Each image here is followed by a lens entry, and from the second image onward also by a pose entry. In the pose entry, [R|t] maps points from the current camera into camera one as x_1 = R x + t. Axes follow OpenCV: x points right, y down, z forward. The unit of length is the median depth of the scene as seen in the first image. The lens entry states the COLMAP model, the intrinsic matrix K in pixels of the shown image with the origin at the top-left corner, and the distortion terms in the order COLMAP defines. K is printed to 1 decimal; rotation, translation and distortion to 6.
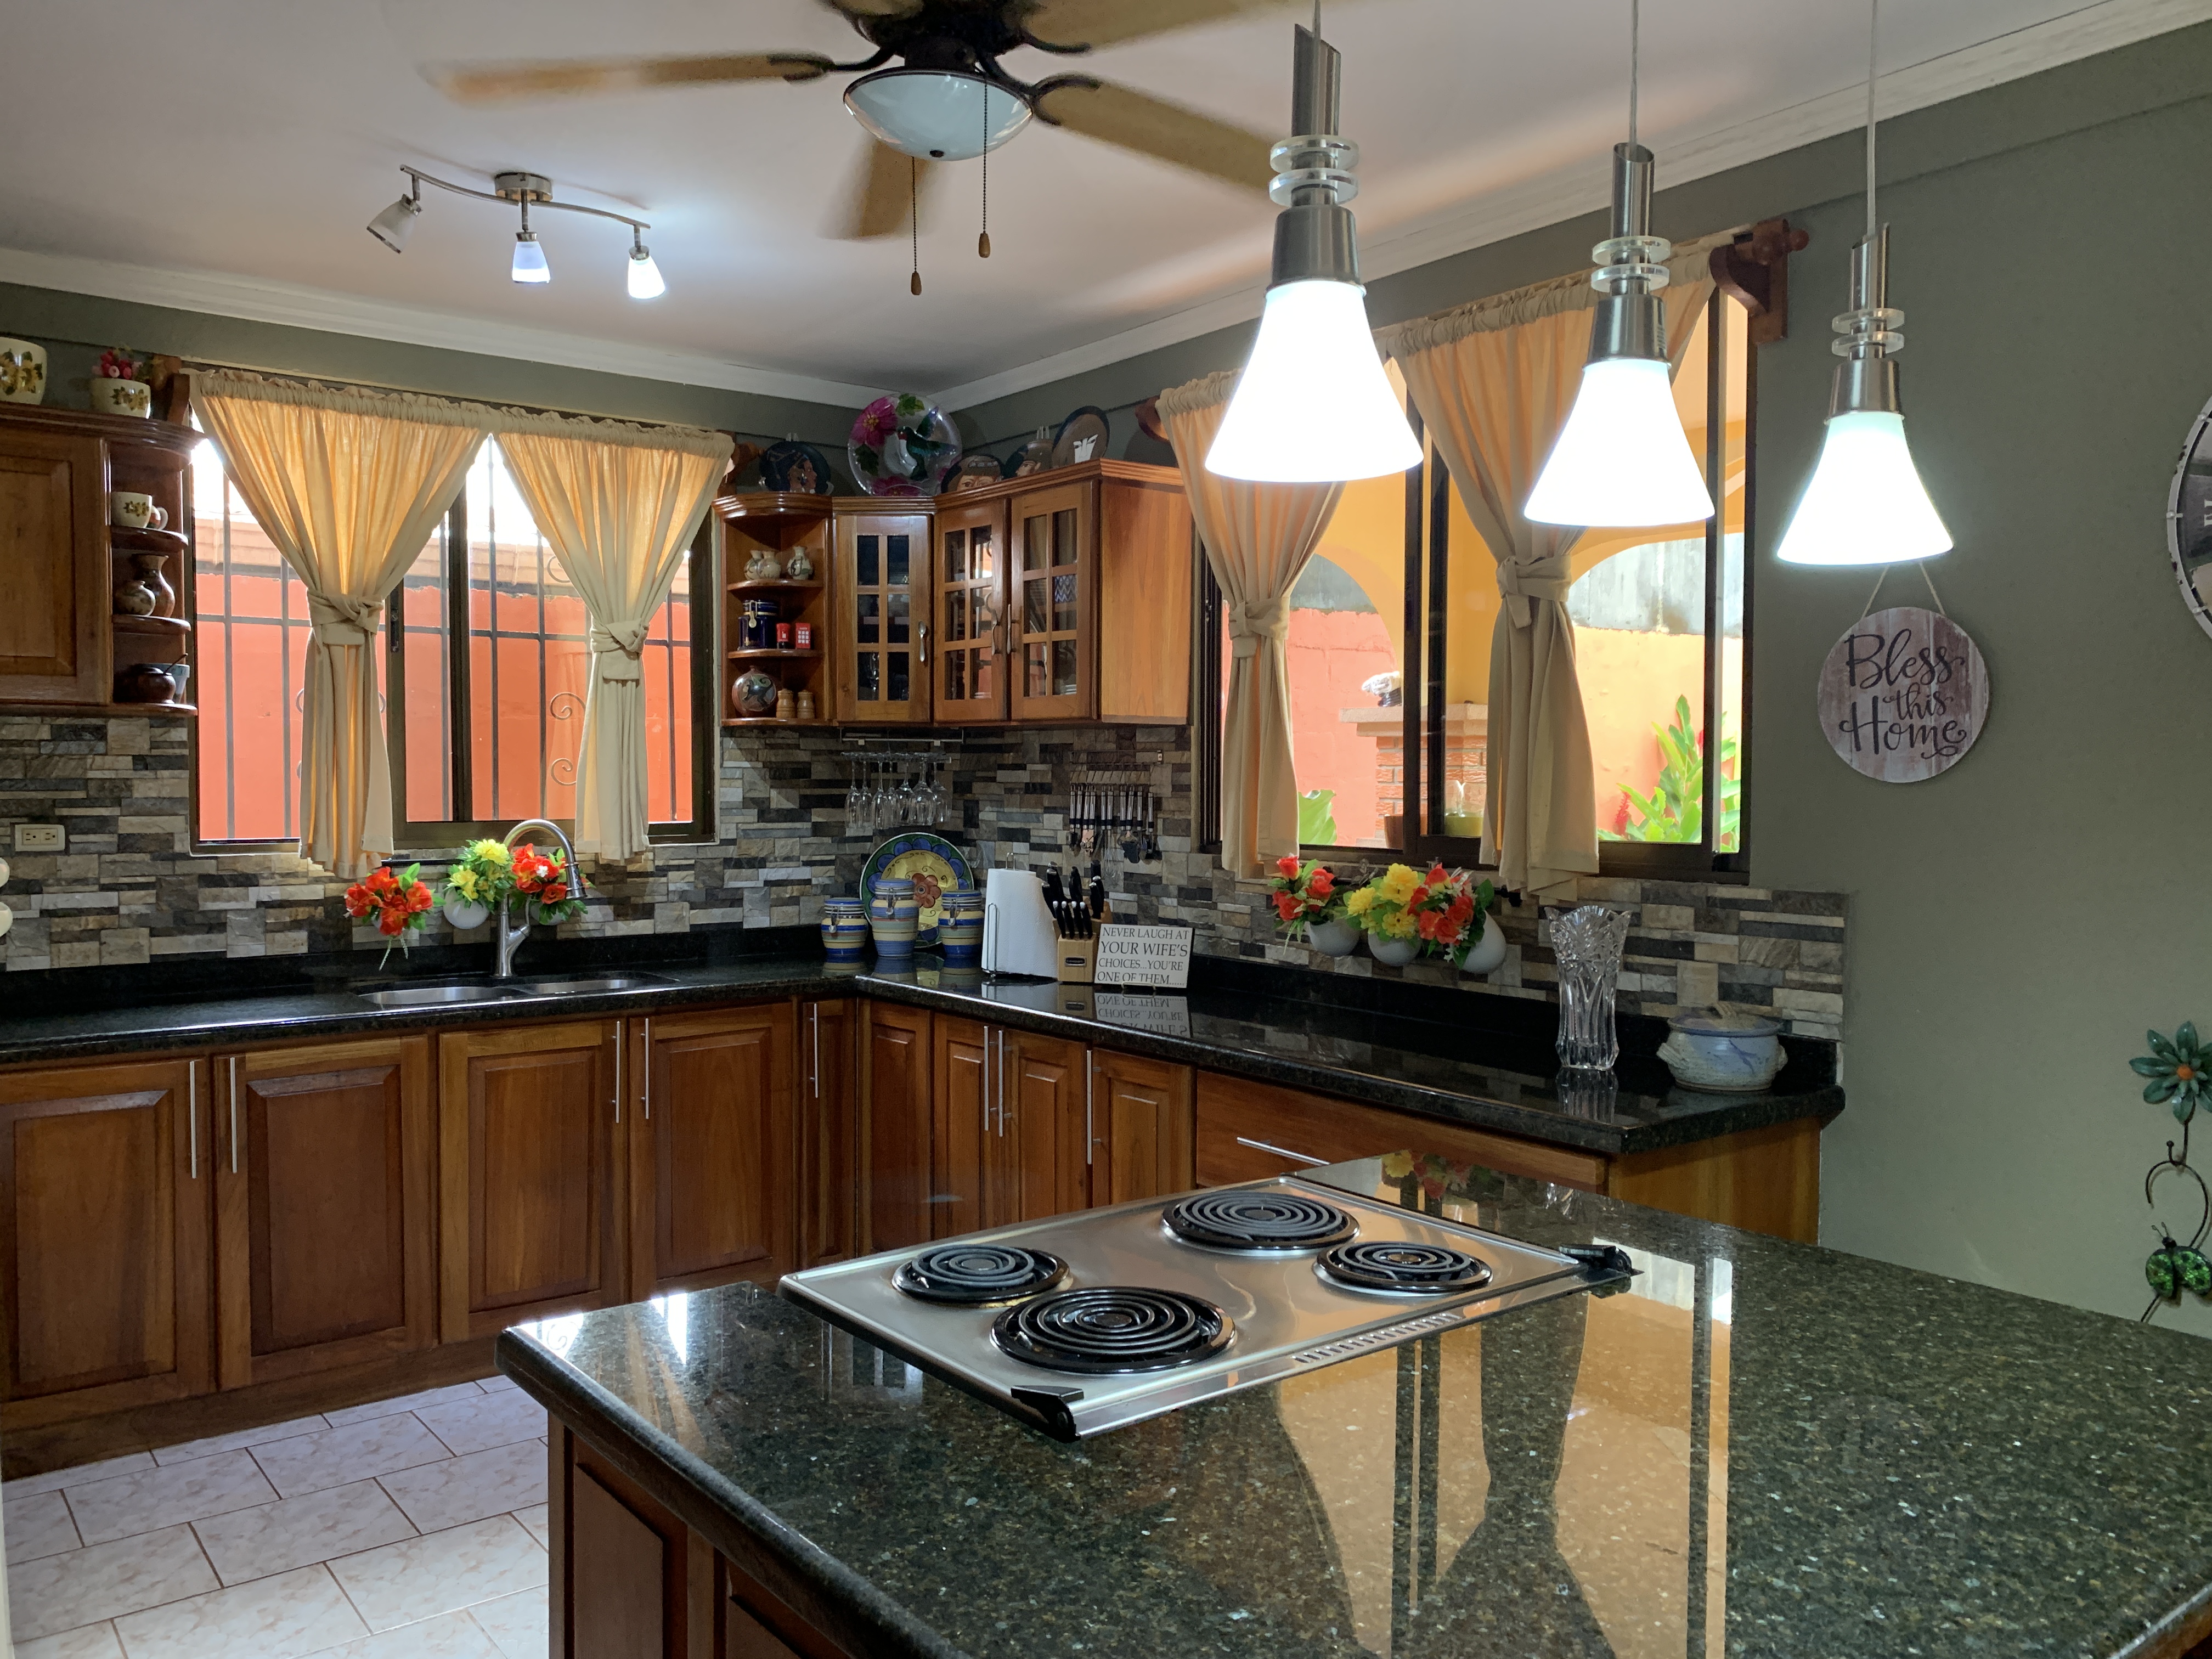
lens RADIAL K [[1691.1, 0, 1117.0], [0, 1691.1, 837.4], [0, 0, 1]] dist [0.048944, -0.069188]
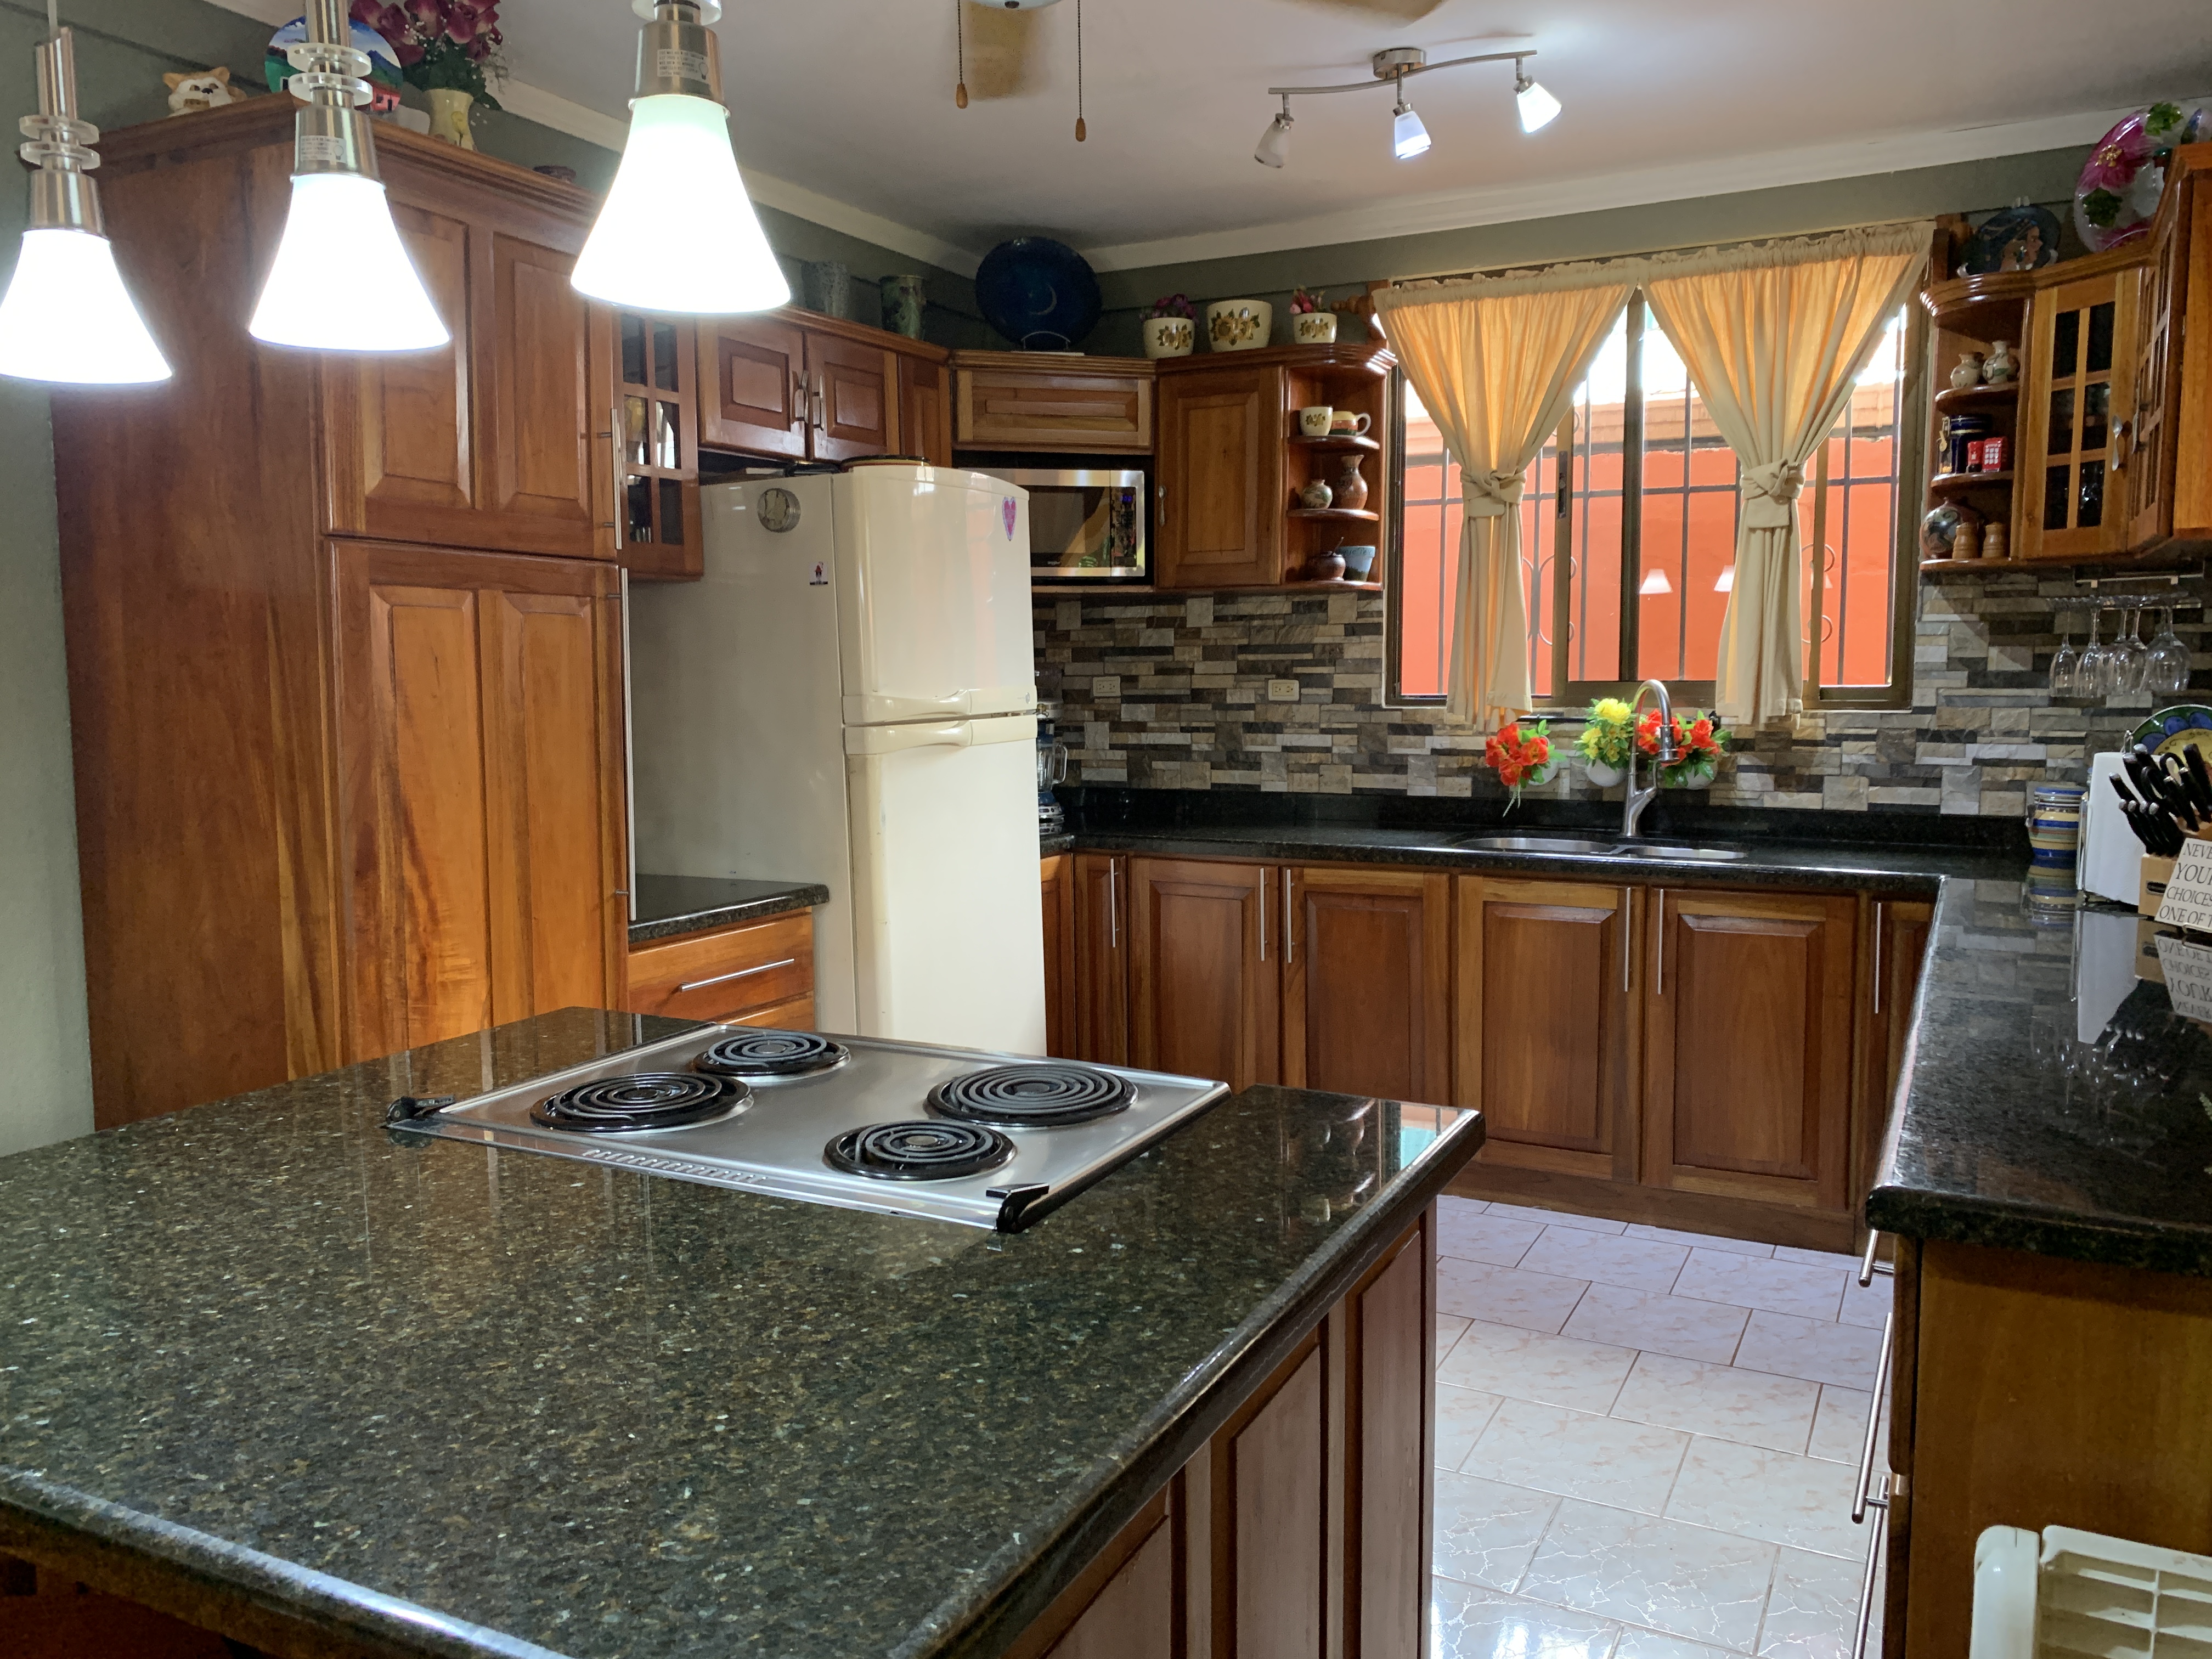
lens RADIAL K [[1691.1, 0, 1097.1], [0, 1691.1, 835.1], [0, 0, 1]] dist [0.048944, -0.069188]
pose [[0.411607, 0.090702, -0.906837, 0.430377], [-0.025352, 0.995790, 0.088091, 0.000409], [0.911009, -0.013269, 0.412173, 0.306221]]
